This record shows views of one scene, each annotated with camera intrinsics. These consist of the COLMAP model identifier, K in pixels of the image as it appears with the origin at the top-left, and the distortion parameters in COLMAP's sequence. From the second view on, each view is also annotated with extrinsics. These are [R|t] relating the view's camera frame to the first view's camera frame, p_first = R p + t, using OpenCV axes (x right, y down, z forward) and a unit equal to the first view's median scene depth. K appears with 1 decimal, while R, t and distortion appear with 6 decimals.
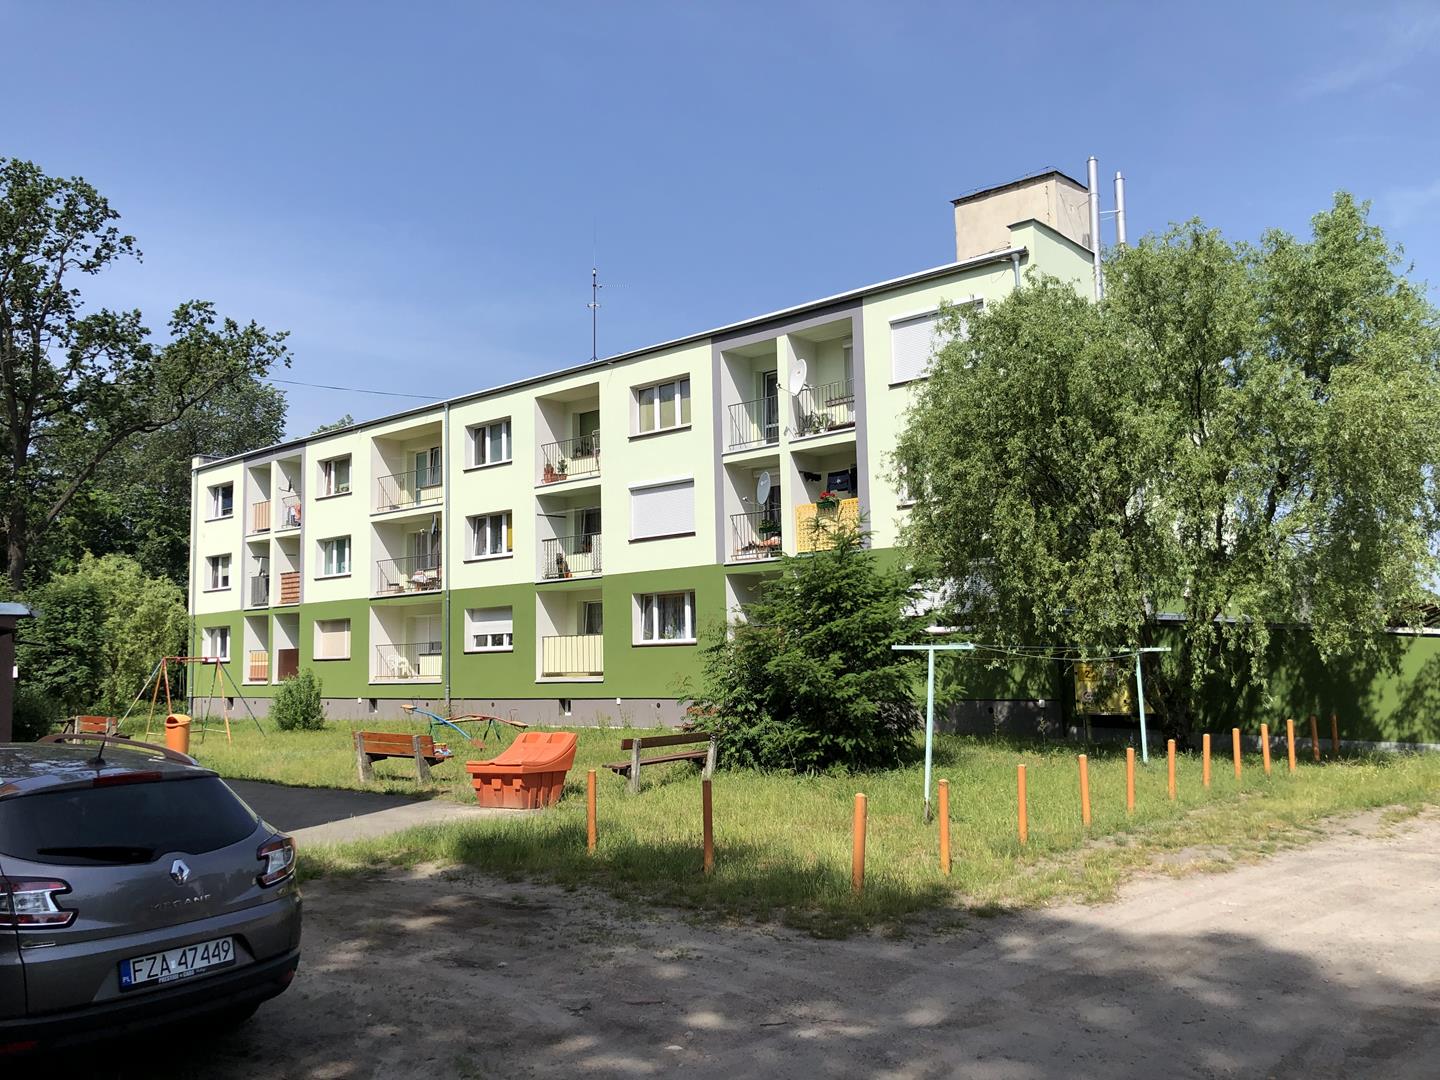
lens RADIAL K [[1178.0, 0, 717.2], [0, 1178.0, 542.1], [0, 0, 1]] dist [0.045621, -0.001460]
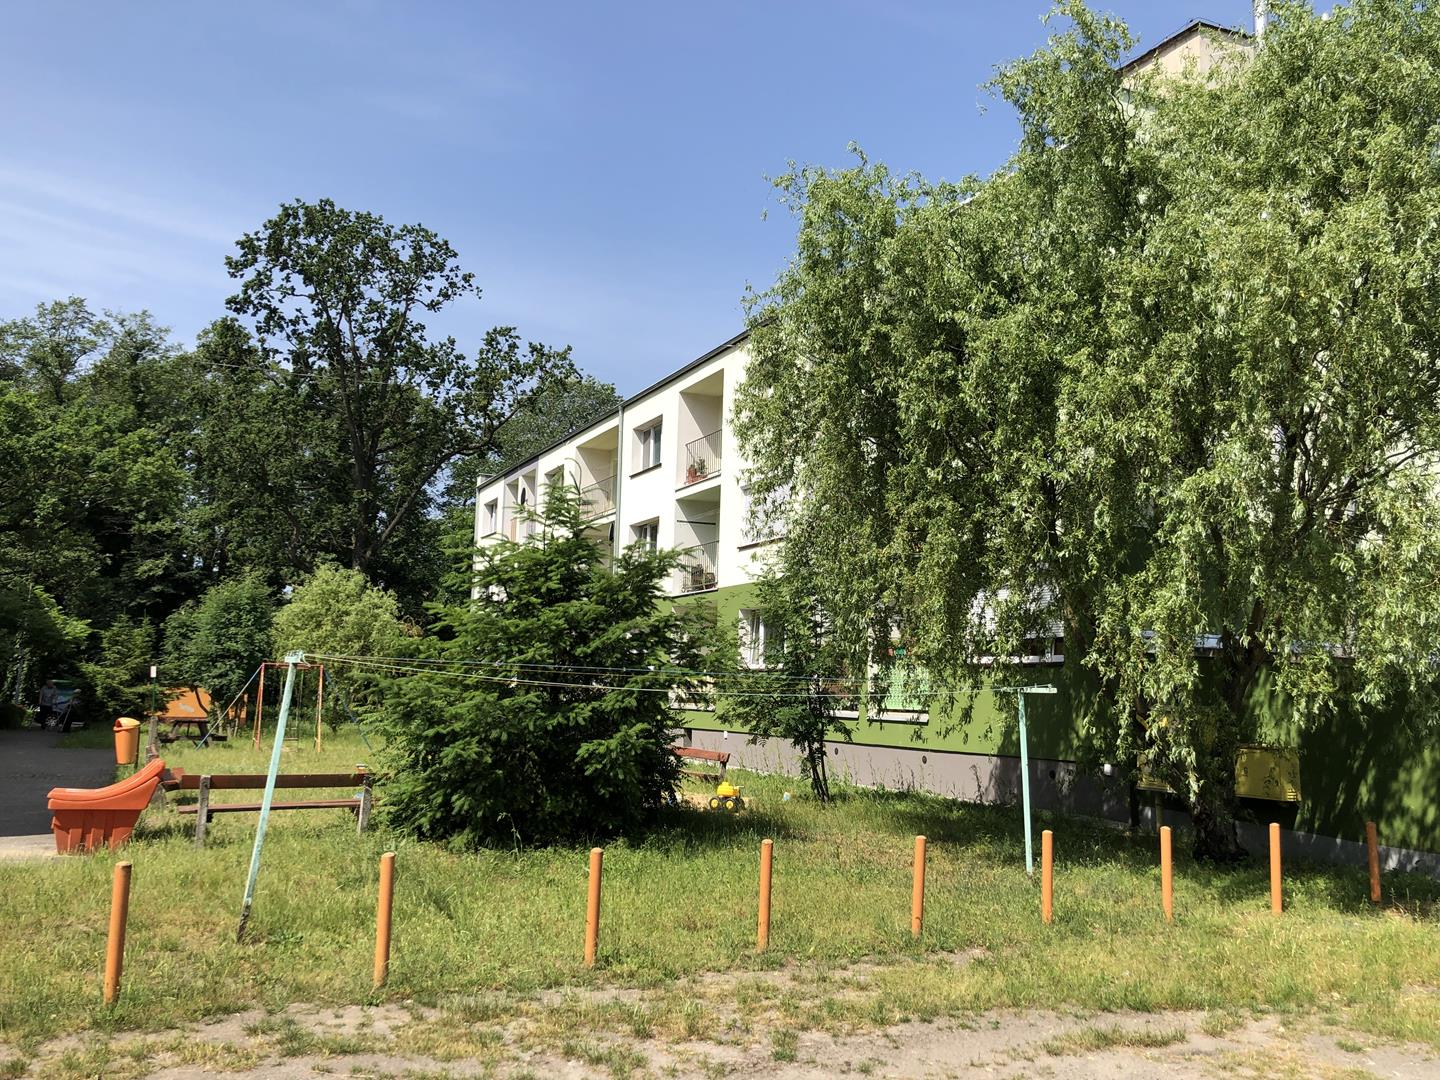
lens RADIAL K [[1201.7, 0, 717.0], [0, 1201.7, 545.5], [0, 0, 1]] dist [0.044495, 0.001510]
pose [[0.912264, -0.004474, -0.409579, 0.179389], [-0.004601, 0.999765, -0.021169, 0.010342], [0.409577, 0.021196, 0.912029, 0.131603]]
